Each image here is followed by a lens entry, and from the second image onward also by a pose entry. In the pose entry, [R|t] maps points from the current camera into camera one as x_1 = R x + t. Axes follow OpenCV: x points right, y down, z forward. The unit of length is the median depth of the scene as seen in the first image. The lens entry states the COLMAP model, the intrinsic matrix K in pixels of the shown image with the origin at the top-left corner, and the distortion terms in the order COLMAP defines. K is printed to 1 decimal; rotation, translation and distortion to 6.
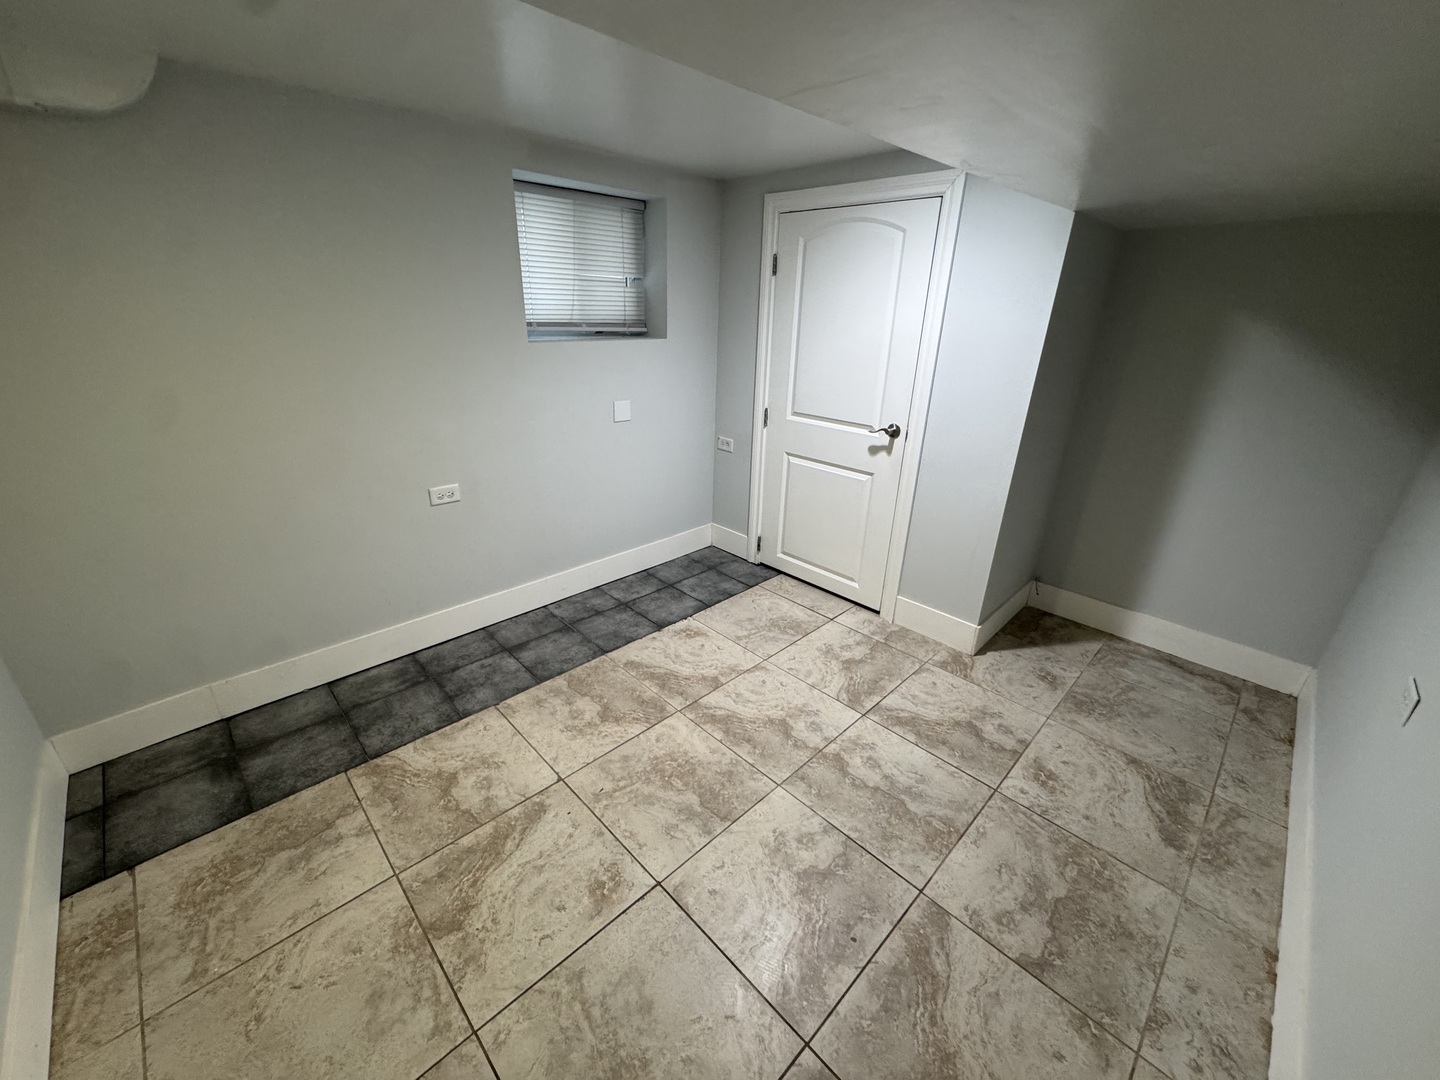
lens RADIAL K [[575.6, 0, 718.2], [0, 575.6, 532.8], [0, 0, 1]] dist [-0.001240, -0.000441]
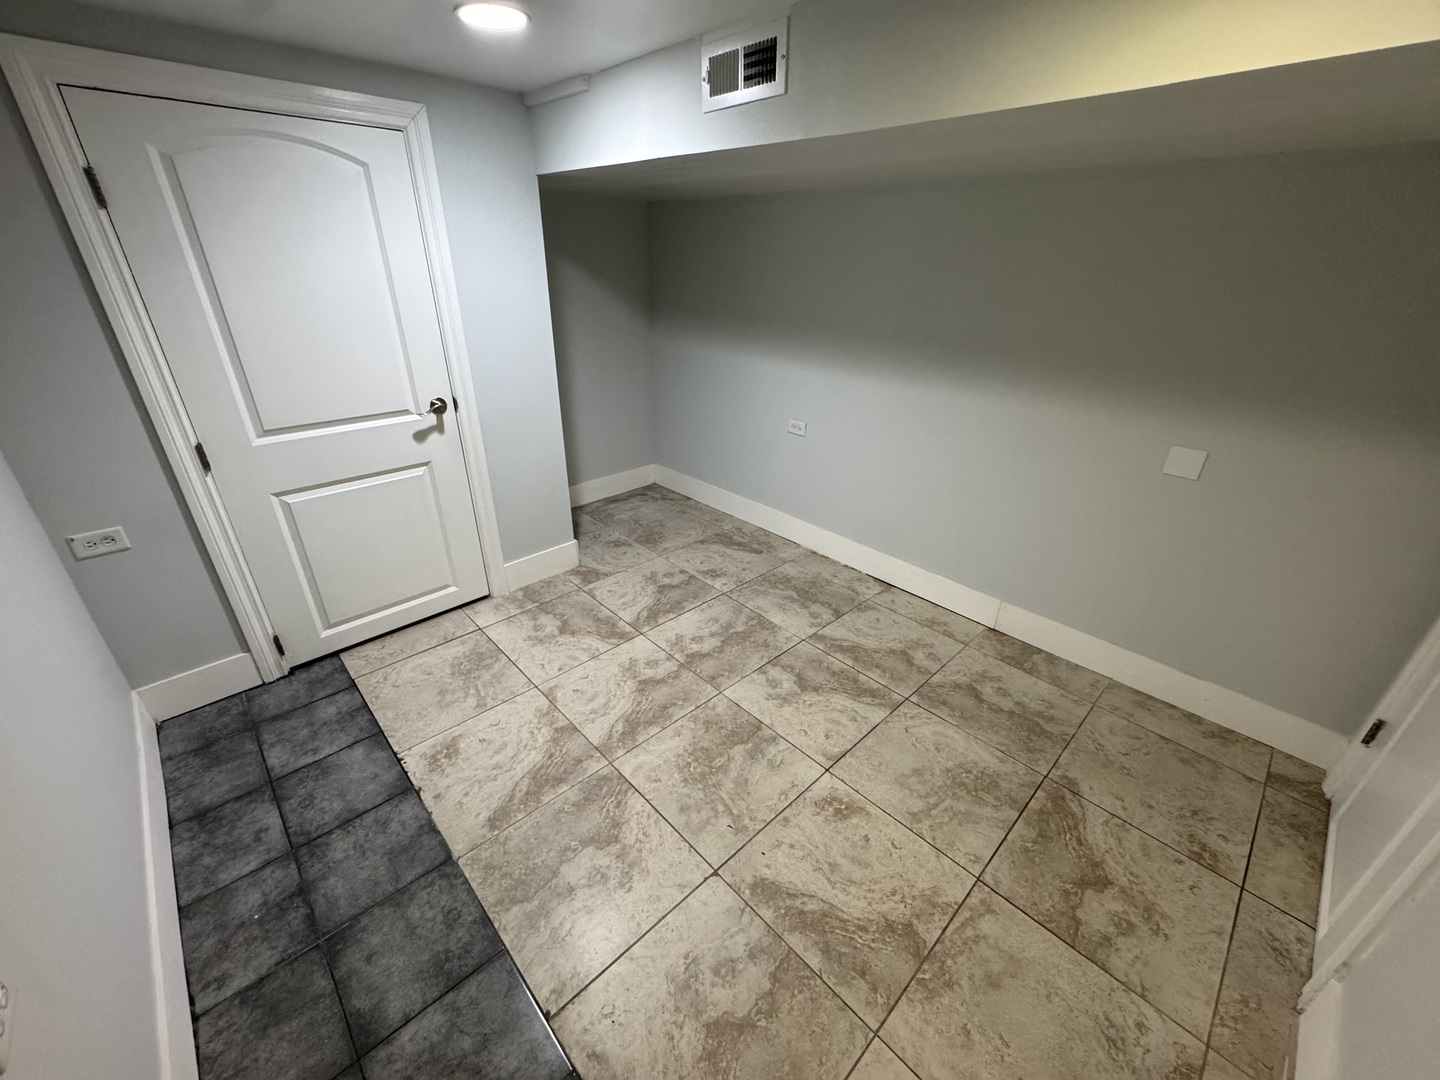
lens RADIAL K [[575.6, 0, 712.2], [0, 575.6, 541.8], [0, 0, 1]] dist [-0.001240, -0.000441]
pose [[0.017496, -0.468916, 0.883070, -0.697222], [0.357986, 0.827592, 0.432364, -0.290923], [-0.933563, 0.308562, 0.182345, 0.629168]]
